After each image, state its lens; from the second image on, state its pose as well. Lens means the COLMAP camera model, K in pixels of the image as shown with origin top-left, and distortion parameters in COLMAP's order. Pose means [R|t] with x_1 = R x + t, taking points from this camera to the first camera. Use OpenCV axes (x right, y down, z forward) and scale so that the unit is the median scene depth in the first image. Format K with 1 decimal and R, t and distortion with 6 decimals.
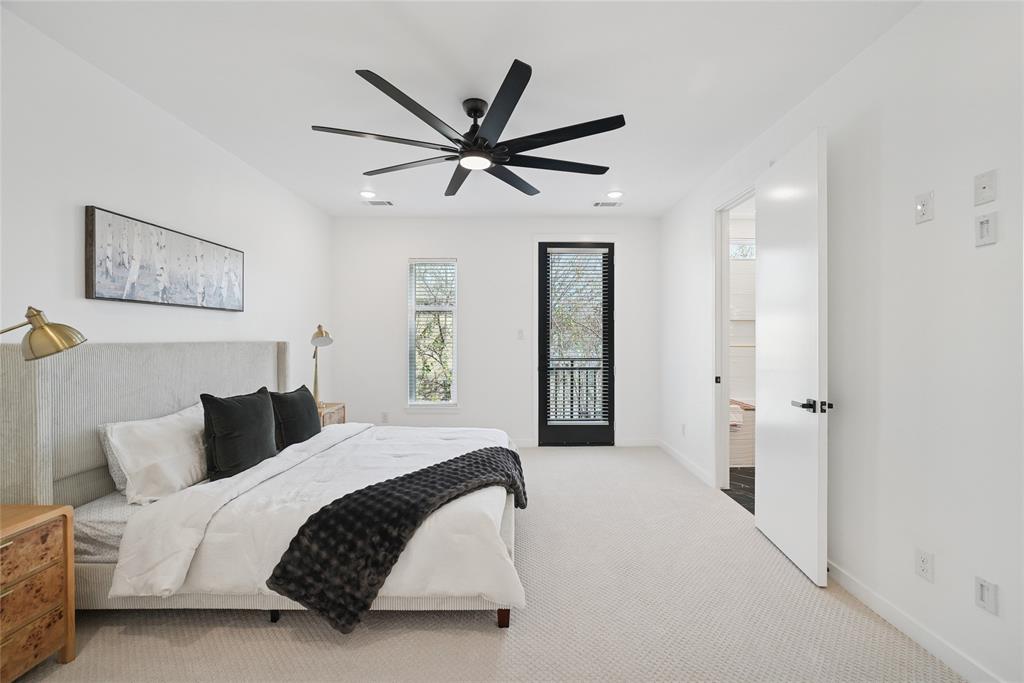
lens RADIAL K [[448.8, 0, 552.8], [0, 448.8, 332.3], [0, 0, 1]] dist [-0.030676, 0.008304]
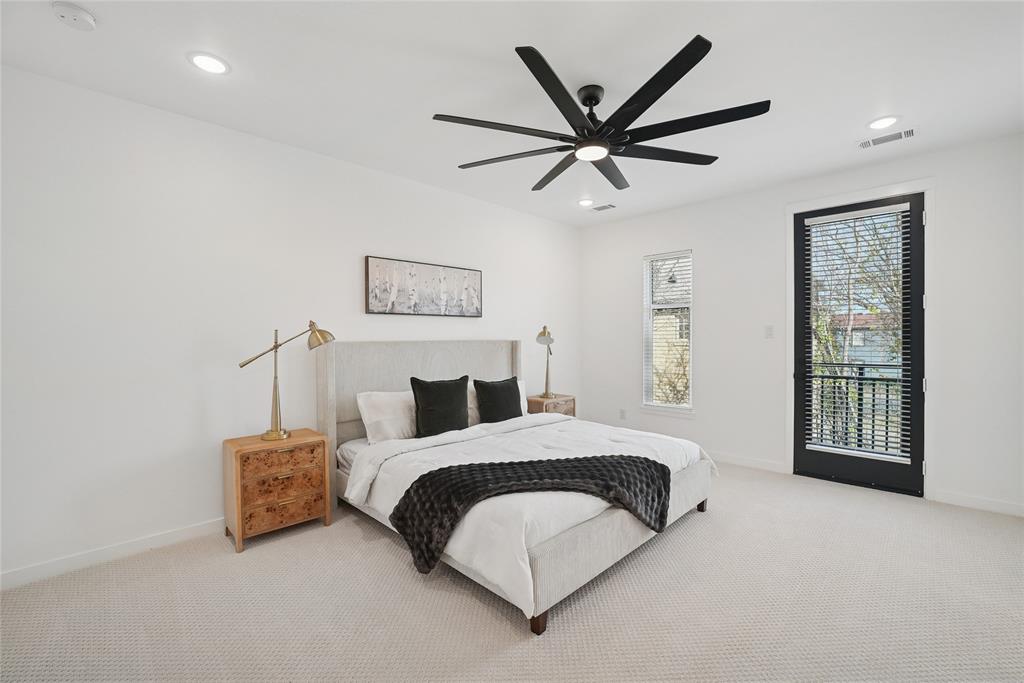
lens RADIAL K [[448.8, 0, 512.0], [0, 448.8, 340.0], [0, 0, 1]] dist [-0.030676, 0.008304]
pose [[0.673538, 0.002177, -0.739150, 0.444607], [0.012596, 0.999817, 0.014422, 0.003373], [0.739046, -0.019025, 0.673387, 0.242208]]
